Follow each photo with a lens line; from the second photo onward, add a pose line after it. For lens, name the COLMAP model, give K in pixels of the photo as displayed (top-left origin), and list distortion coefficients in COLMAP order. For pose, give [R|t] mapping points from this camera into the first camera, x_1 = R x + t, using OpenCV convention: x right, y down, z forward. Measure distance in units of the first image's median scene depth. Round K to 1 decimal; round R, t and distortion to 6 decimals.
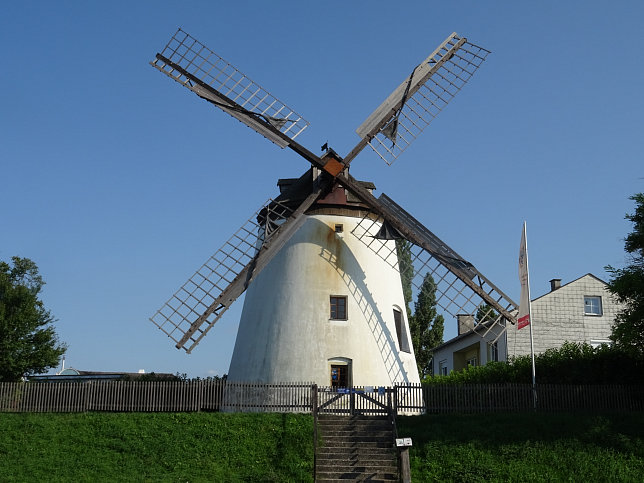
lens RADIAL K [[794.7, 0, 322.0], [0, 794.7, 241.5], [0, 0, 1]] dist [0.010221, 0.002726]
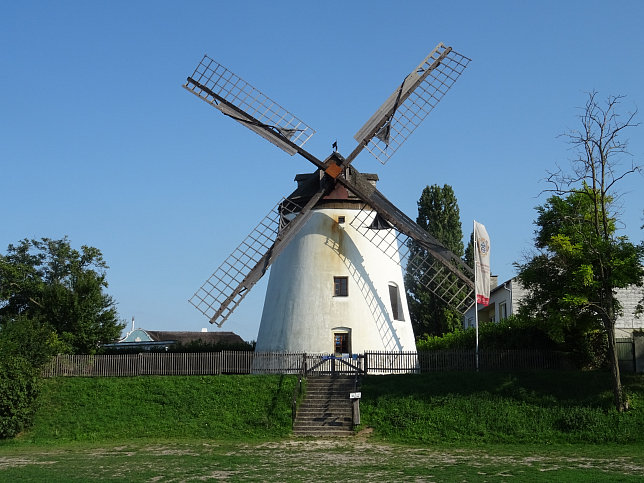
lens RADIAL K [[866.1, 0, 322.0], [0, 866.1, 241.5], [0, 0, 1]] dist [0.013357, 0.009127]
pose [[0.994139, -0.029731, -0.103944, 0.132819], [0.037441, 0.996627, 0.073026, -0.084244], [0.101422, -0.076489, 0.991899, -0.319633]]
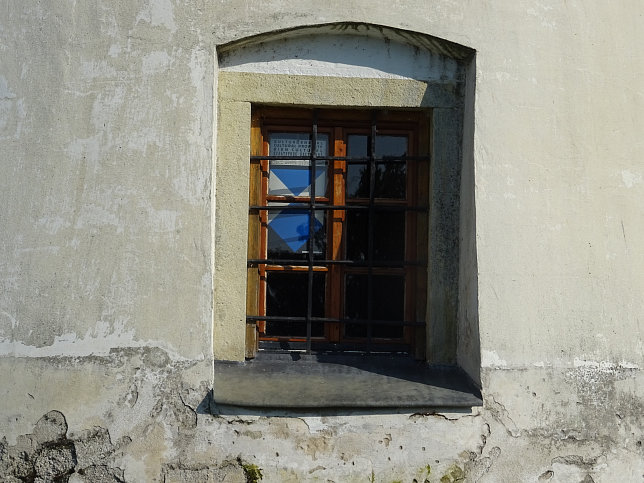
lens RADIAL K [[1849.9, 0, 322.0], [0, 1849.9, 241.5], [0, 0, 1]] dist [0.010399, 0.039159]
pose [[0.997297, 0.001325, -0.073459, 0.035358], [0.012015, 0.983435, 0.180865, 0.126892], [0.072482, -0.181259, 0.980761, 0.753256]]
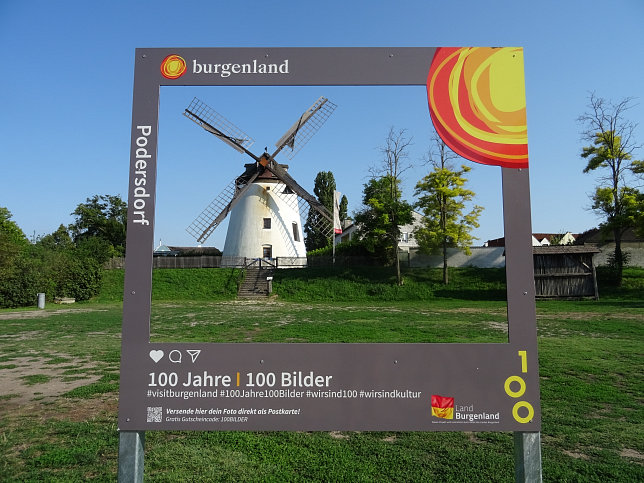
lens RADIAL K [[462.5, 0, 322.0], [0, 462.5, 241.5], [0, 0, 1]] dist [-0.005783, -0.000904]
pose [[0.999907, -0.010990, 0.008047, 0.172110], [0.009525, 0.986473, 0.163644, -0.086312], [-0.009737, -0.163553, 0.986487, -0.361557]]
